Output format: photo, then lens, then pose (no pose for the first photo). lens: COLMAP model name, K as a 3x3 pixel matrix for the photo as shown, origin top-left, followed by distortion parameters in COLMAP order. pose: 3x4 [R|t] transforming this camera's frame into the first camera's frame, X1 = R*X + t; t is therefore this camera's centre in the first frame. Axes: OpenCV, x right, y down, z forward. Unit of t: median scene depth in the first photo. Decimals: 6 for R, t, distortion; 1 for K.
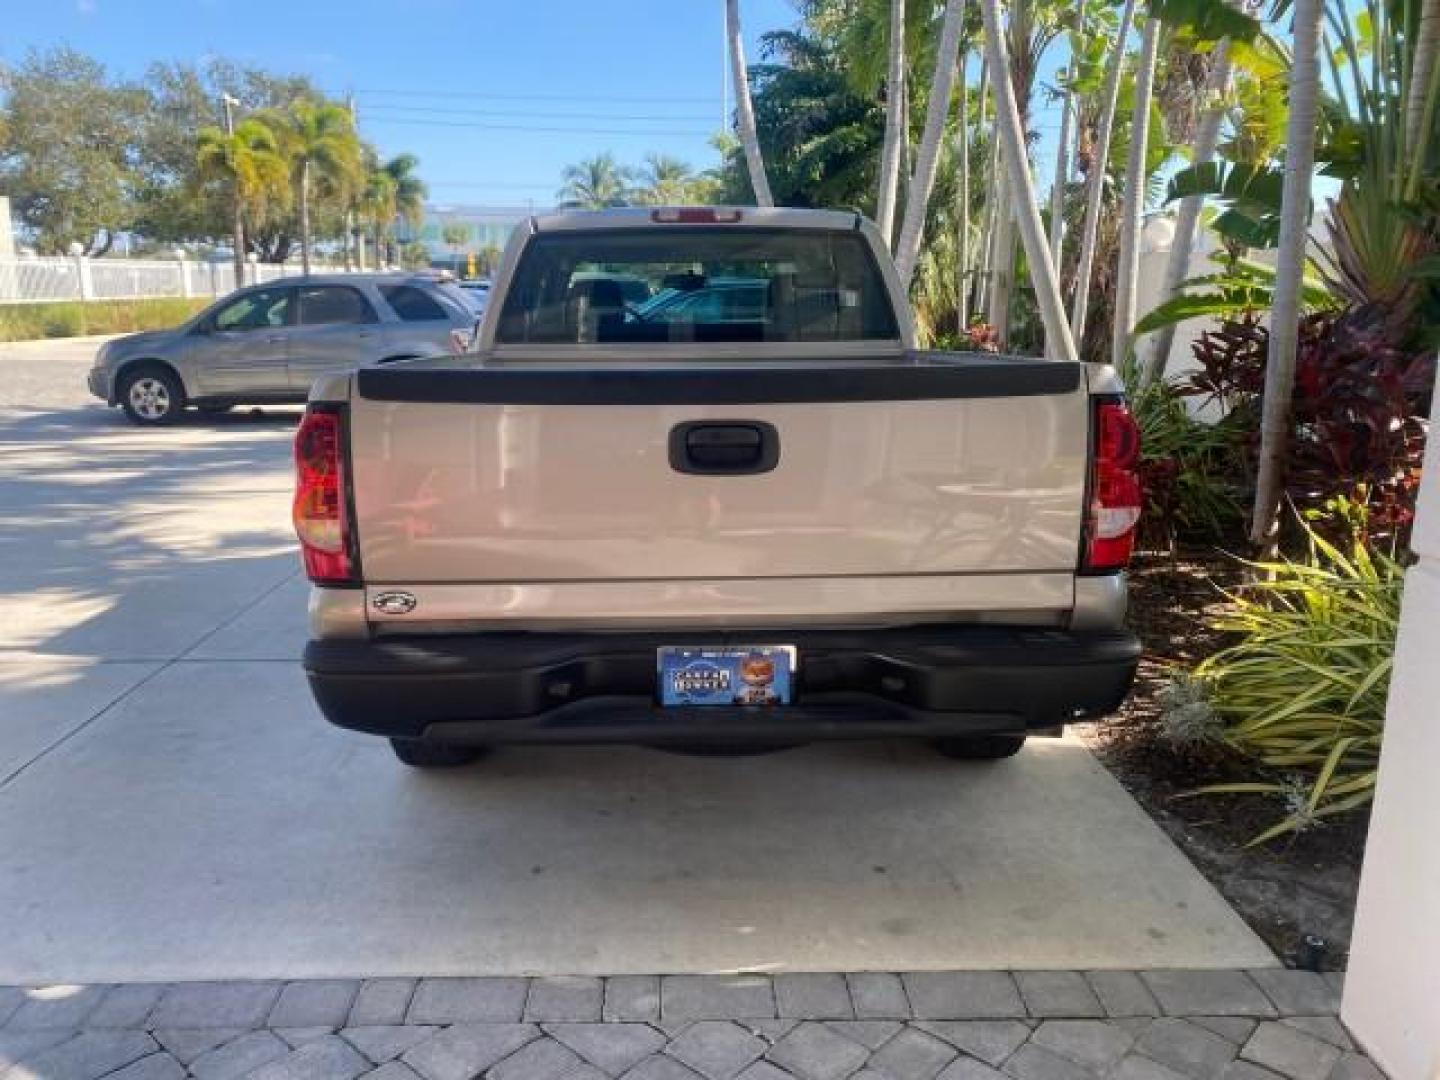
lens RADIAL K [[1102.6, 0, 714.3], [0, 1102.6, 530.9], [0, 0, 1]] dist [0.005867, -0.004744]
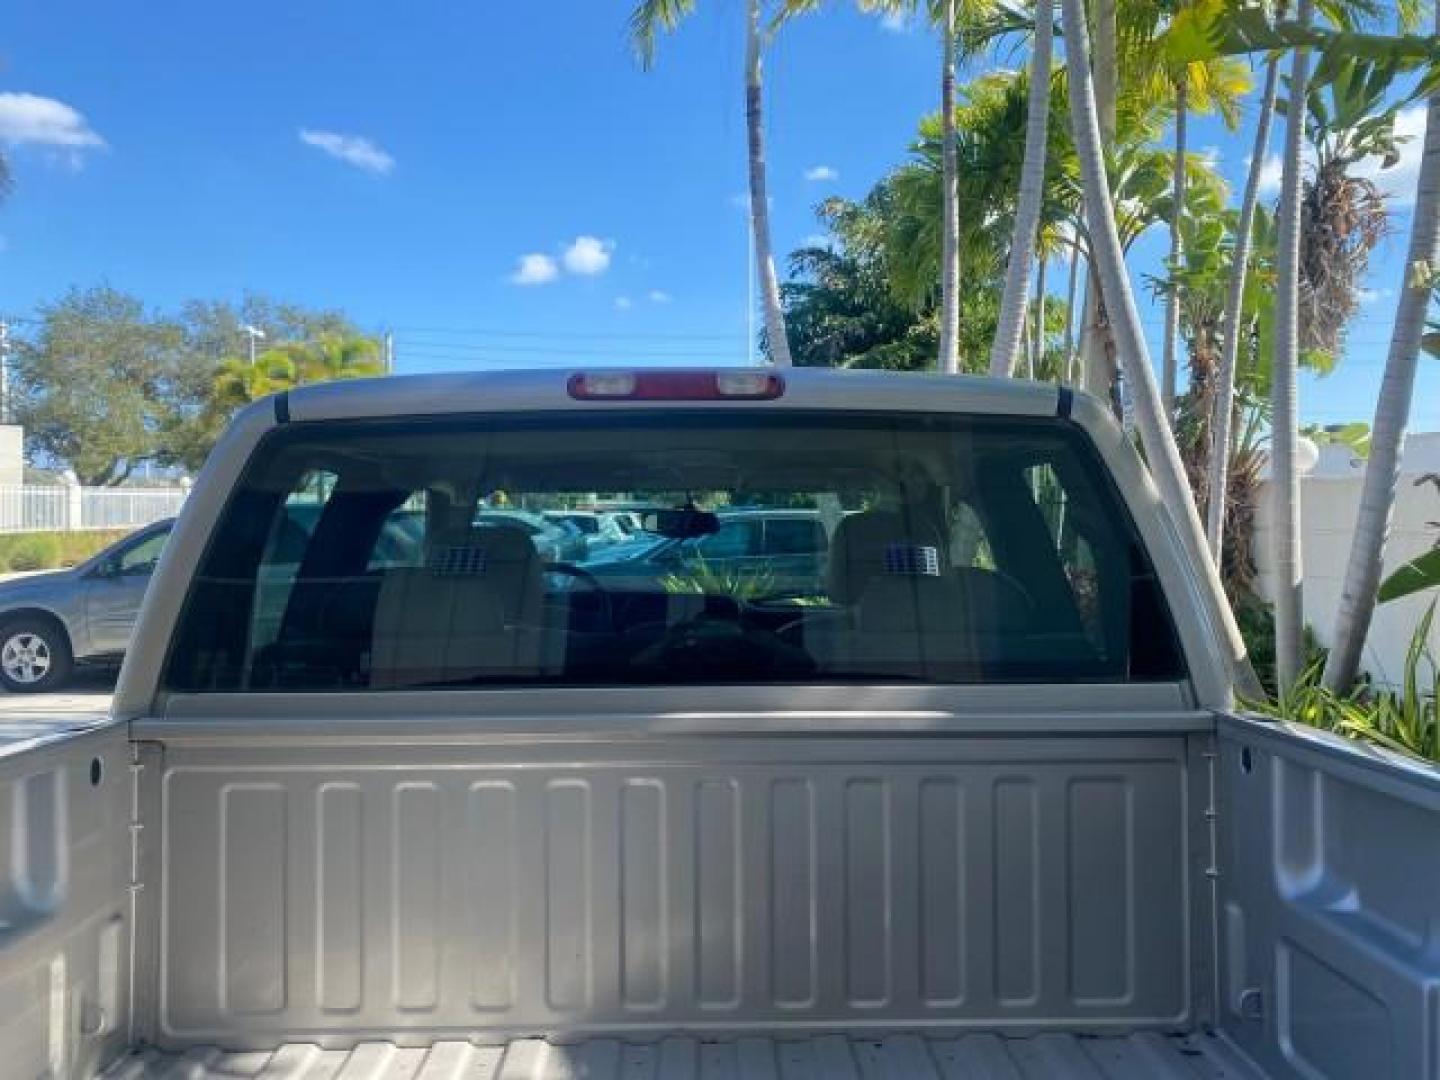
lens RADIAL K [[1102.6, 0, 714.3], [0, 1102.6, 530.9], [0, 0, 1]] dist [0.005867, -0.004744]
pose [[0.999700, 0.000895, -0.024475, 0.002675], [-0.005791, 0.979635, -0.200702, -0.048336], [0.023796, 0.200783, 0.979347, 0.196750]]
